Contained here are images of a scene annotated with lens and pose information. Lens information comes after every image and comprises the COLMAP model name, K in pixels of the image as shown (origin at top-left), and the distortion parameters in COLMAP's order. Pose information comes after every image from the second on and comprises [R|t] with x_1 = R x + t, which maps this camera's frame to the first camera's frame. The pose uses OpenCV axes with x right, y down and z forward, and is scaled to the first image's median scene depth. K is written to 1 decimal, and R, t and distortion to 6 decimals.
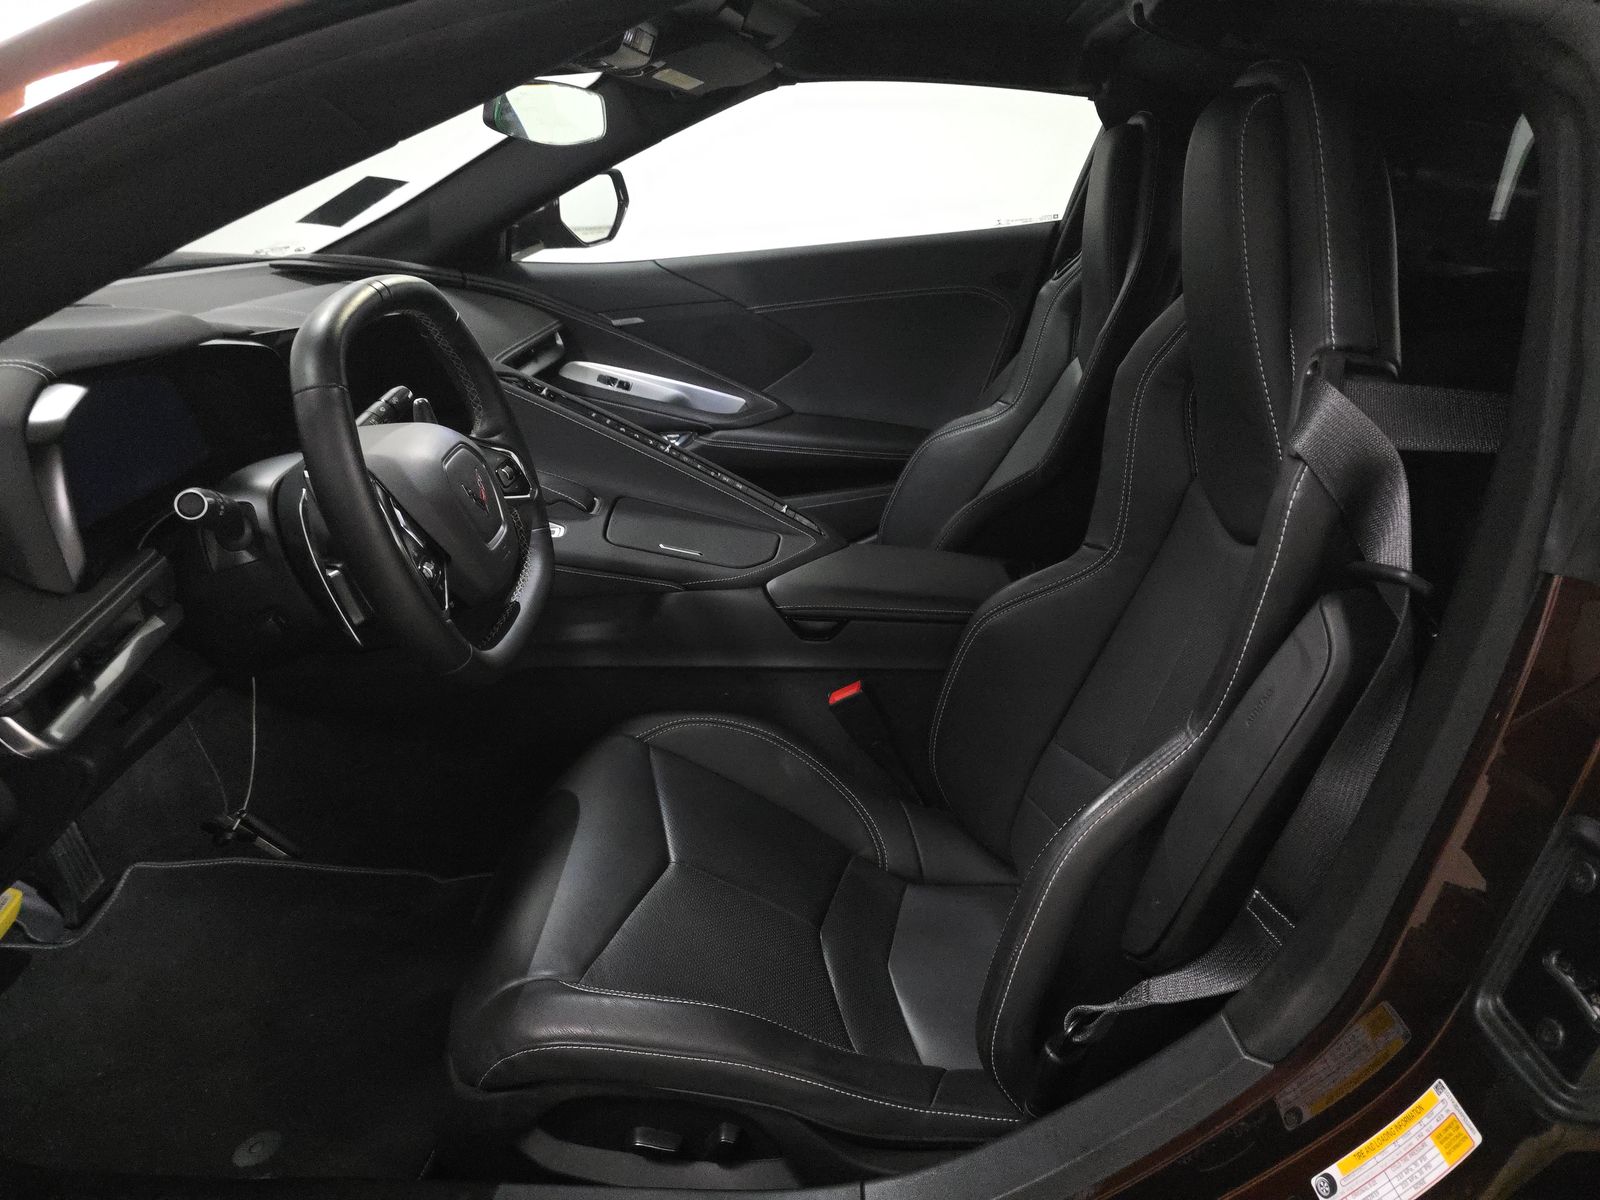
lens RADIAL K [[1142.3, 0, 772.8], [0, 1142.3, 604.7], [0, 0, 1]] dist [0.031920, 0.000970]
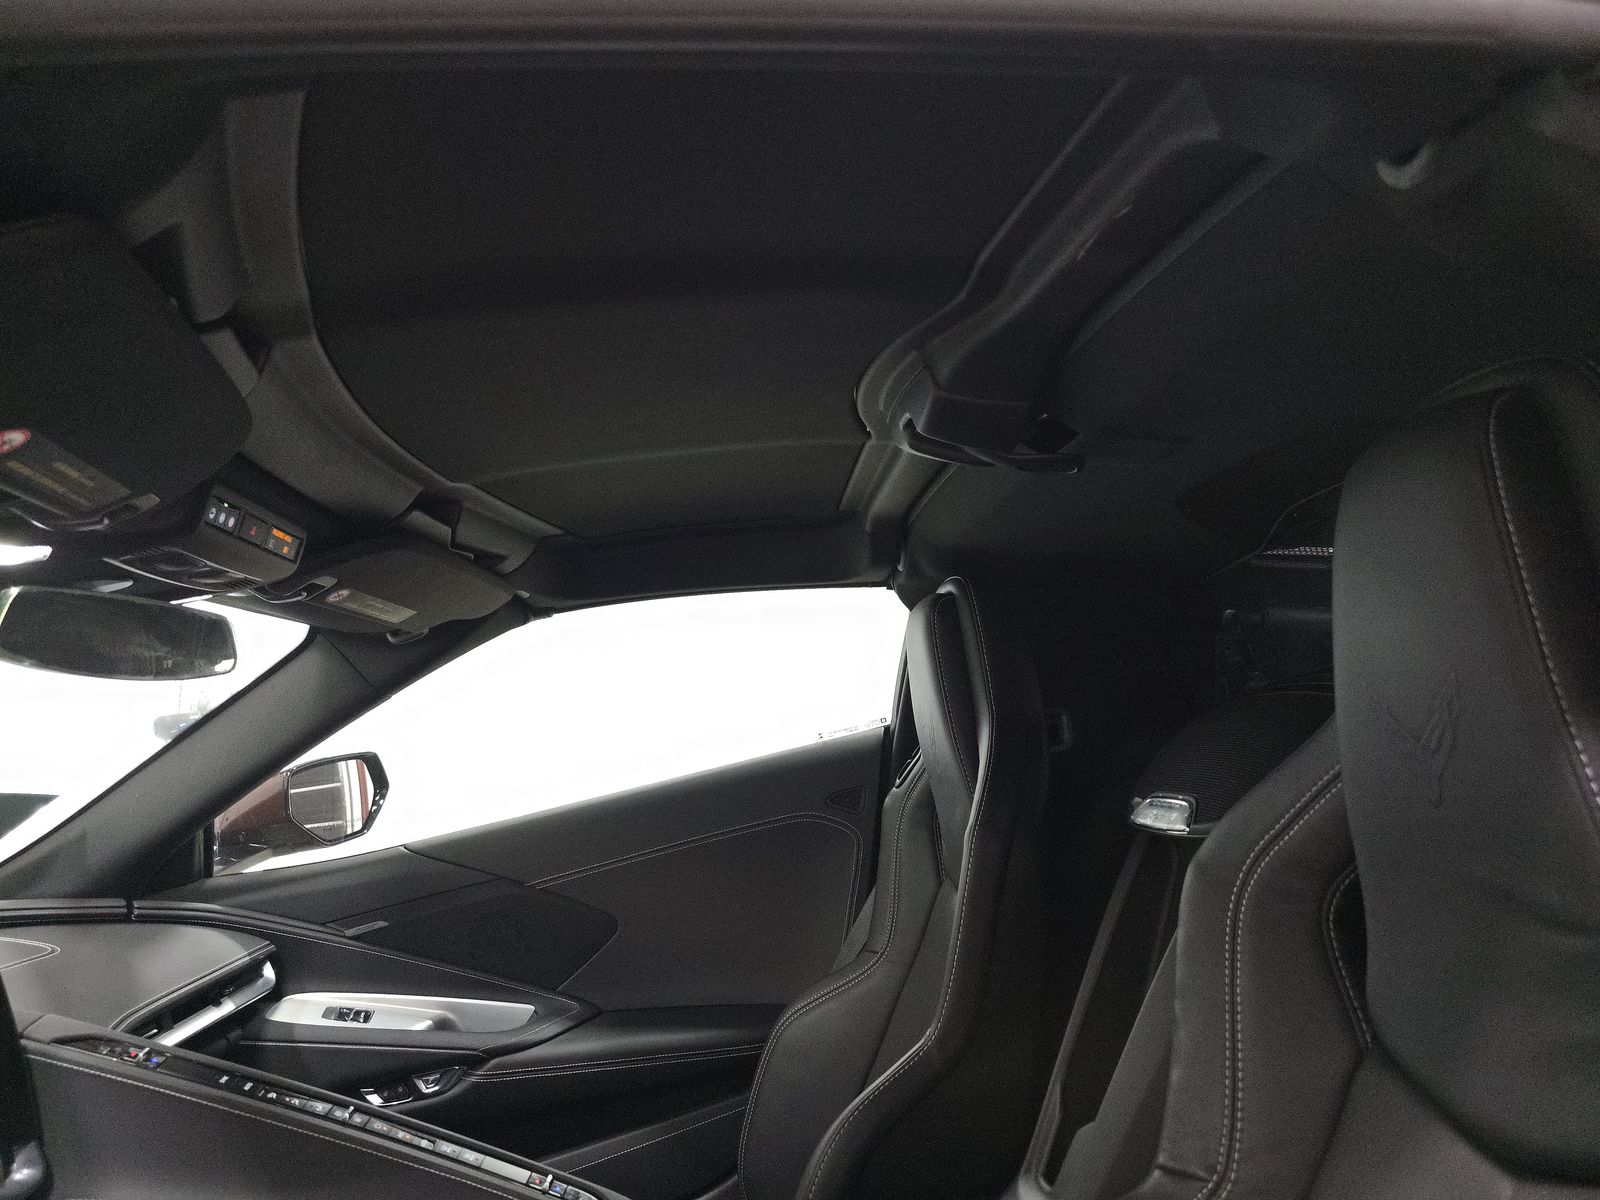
lens RADIAL K [[1142.3, 0, 772.8], [0, 1142.3, 604.7], [0, 0, 1]] dist [0.031920, 0.000970]
pose [[0.982890, -0.124894, 0.135383, 0.062356], [0.174474, 0.866891, -0.466968, -0.032170], [-0.059041, 0.482599, 0.873849, 0.226452]]
